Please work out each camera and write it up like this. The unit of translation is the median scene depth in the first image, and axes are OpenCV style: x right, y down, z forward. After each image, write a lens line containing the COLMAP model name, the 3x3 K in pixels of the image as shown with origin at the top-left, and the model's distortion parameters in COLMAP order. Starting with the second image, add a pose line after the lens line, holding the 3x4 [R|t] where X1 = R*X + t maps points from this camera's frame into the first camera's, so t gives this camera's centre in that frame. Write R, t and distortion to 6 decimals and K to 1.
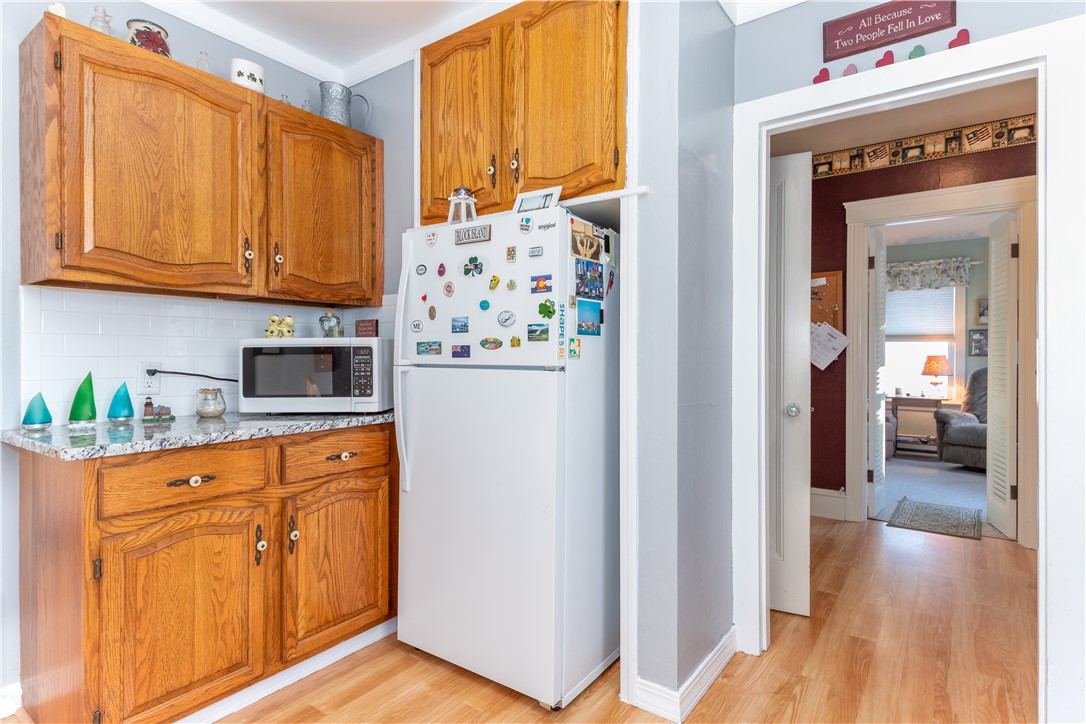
lens RADIAL K [[568.5, 0, 537.2], [0, 568.5, 363.8], [0, 0, 1]] dist [0.003096, 0.000994]
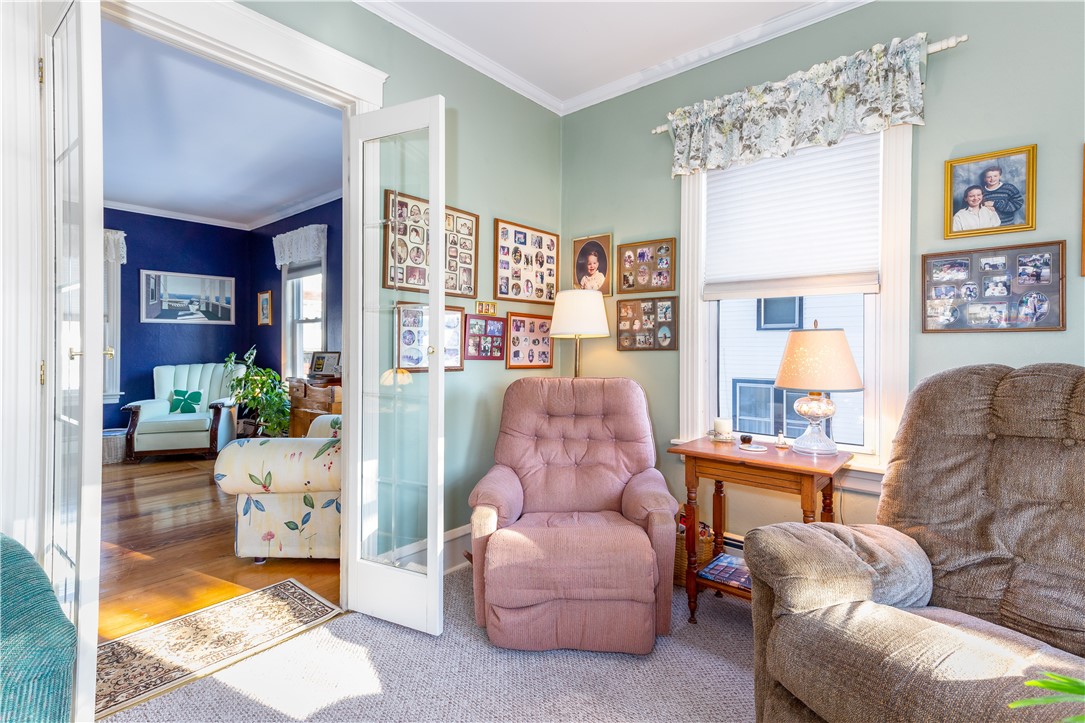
lens RADIAL K [[521.7, 0, 529.6], [0, 521.7, 341.8], [0, 0, 1]] dist [0.022543, -0.000007]
pose [[0.995437, 0.002738, -0.095380, 0.549053], [-0.002845, 0.999995, -0.000987, -0.007030], [0.095376, 0.001254, 0.995440, 0.657846]]
